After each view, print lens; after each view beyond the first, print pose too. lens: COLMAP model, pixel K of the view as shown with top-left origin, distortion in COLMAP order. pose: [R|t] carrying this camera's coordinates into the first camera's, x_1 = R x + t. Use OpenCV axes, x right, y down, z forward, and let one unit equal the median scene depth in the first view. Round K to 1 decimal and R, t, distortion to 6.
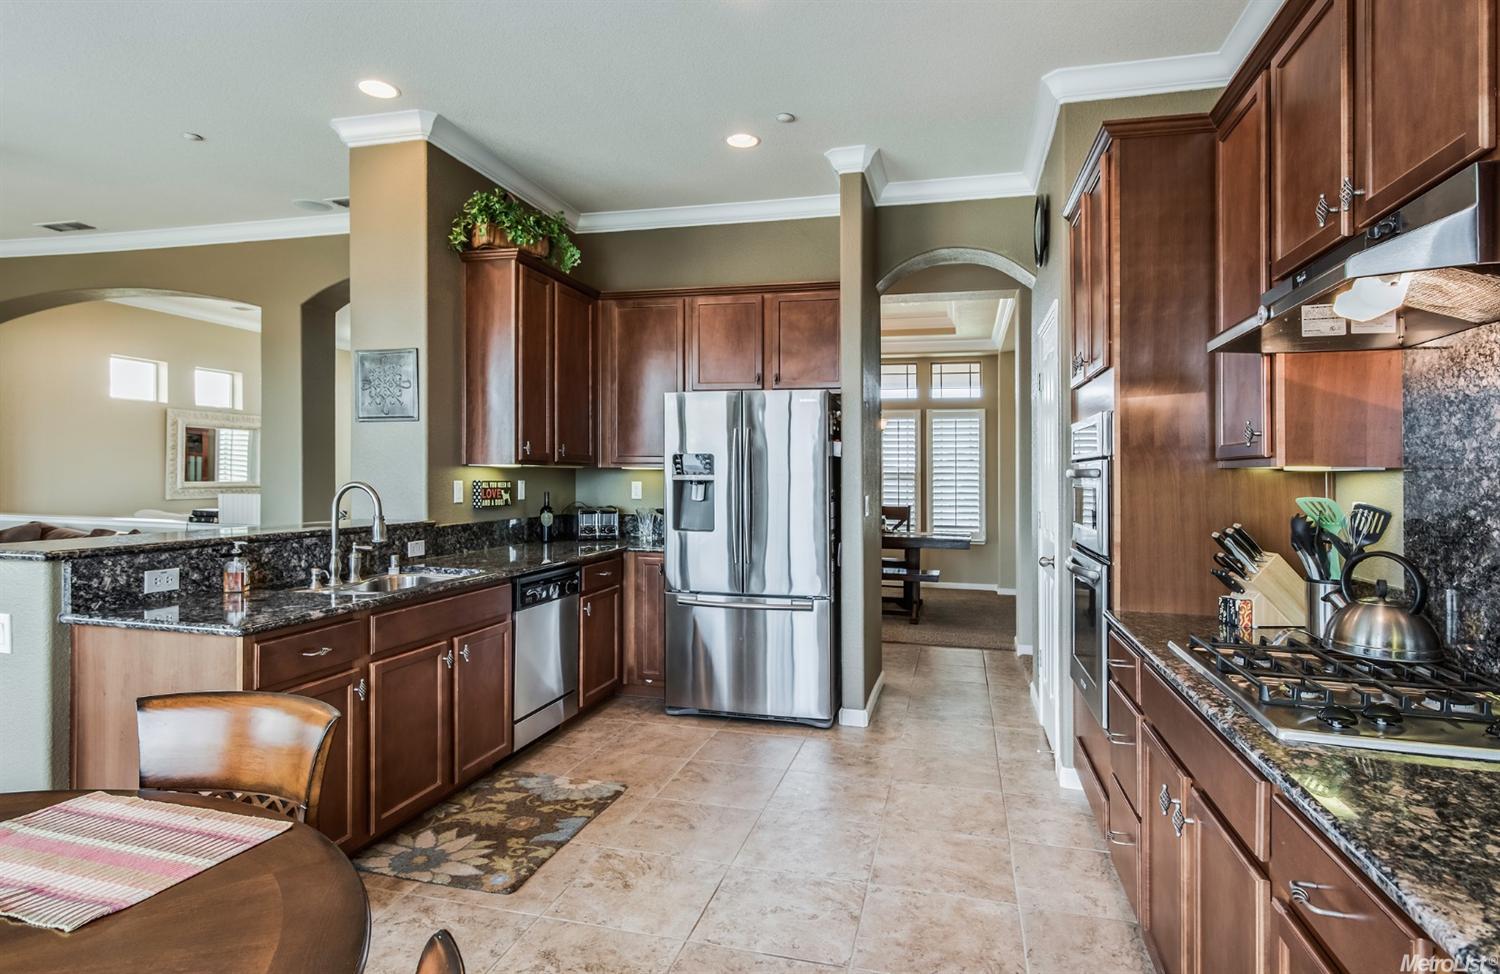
lens RADIAL K [[795.9, 0, 750.0], [0, 795.9, 487.0], [0, 0, 1]] dist [-0.019345, 0.000173]
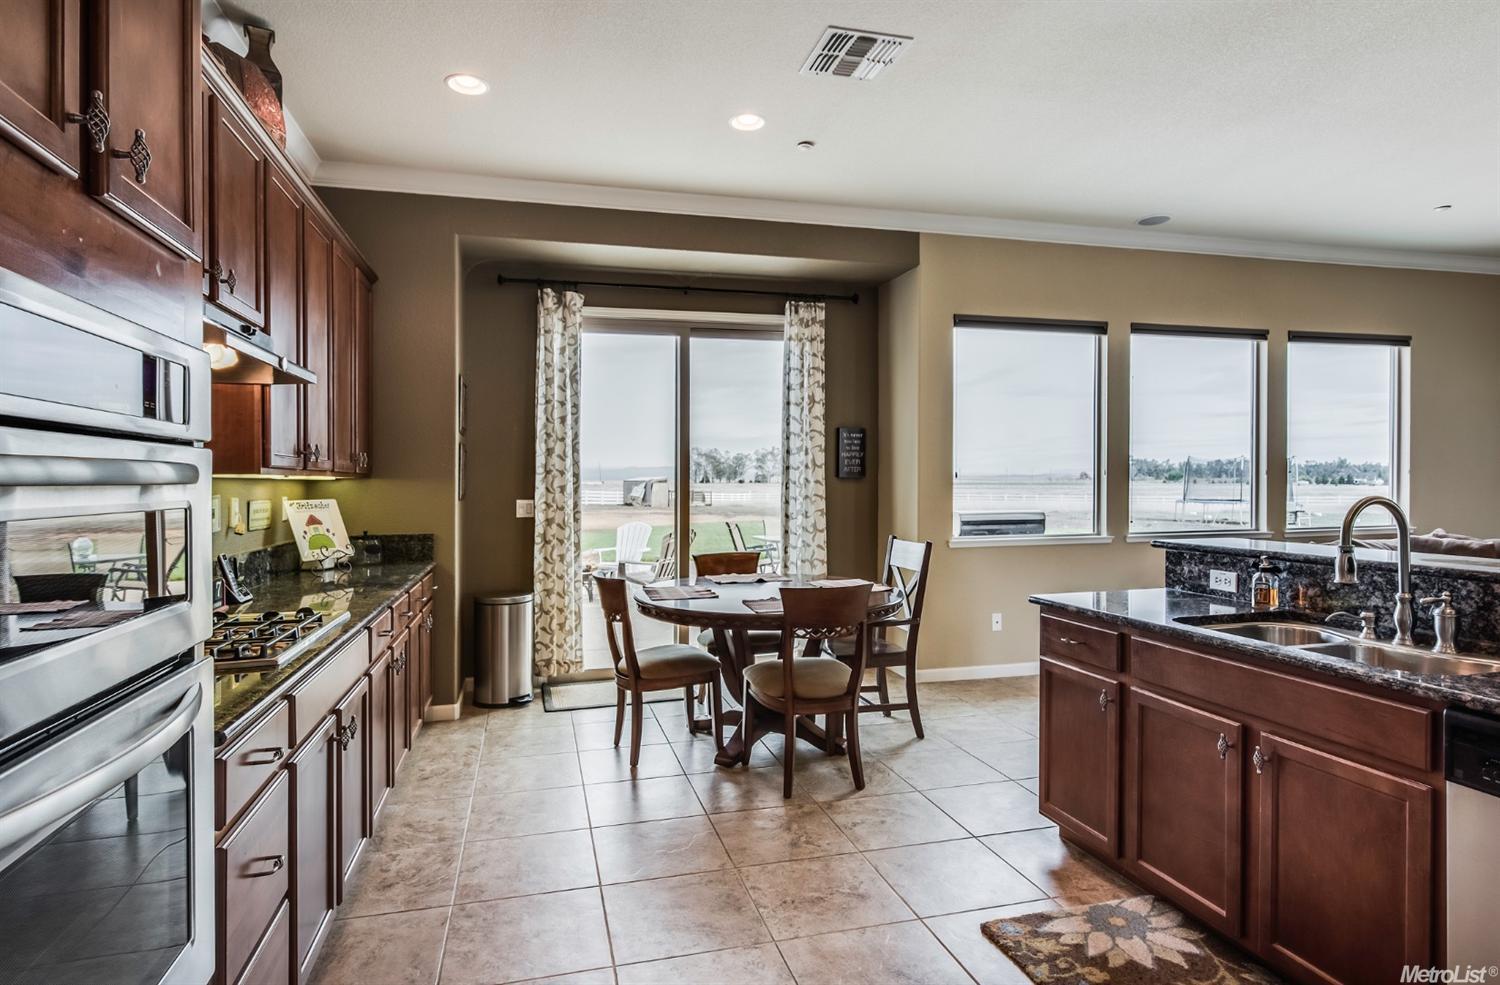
lens RADIAL K [[812.3, 0, 750.0], [0, 812.3, 492.5], [0, 0, 1]] dist [0.017968, -0.000075]
pose [[-0.867011, 0.003499, -0.498277, 0.377089], [-0.010230, 0.999640, 0.024819, -0.026226], [0.498184, 0.026616, -0.866663, 1.506249]]
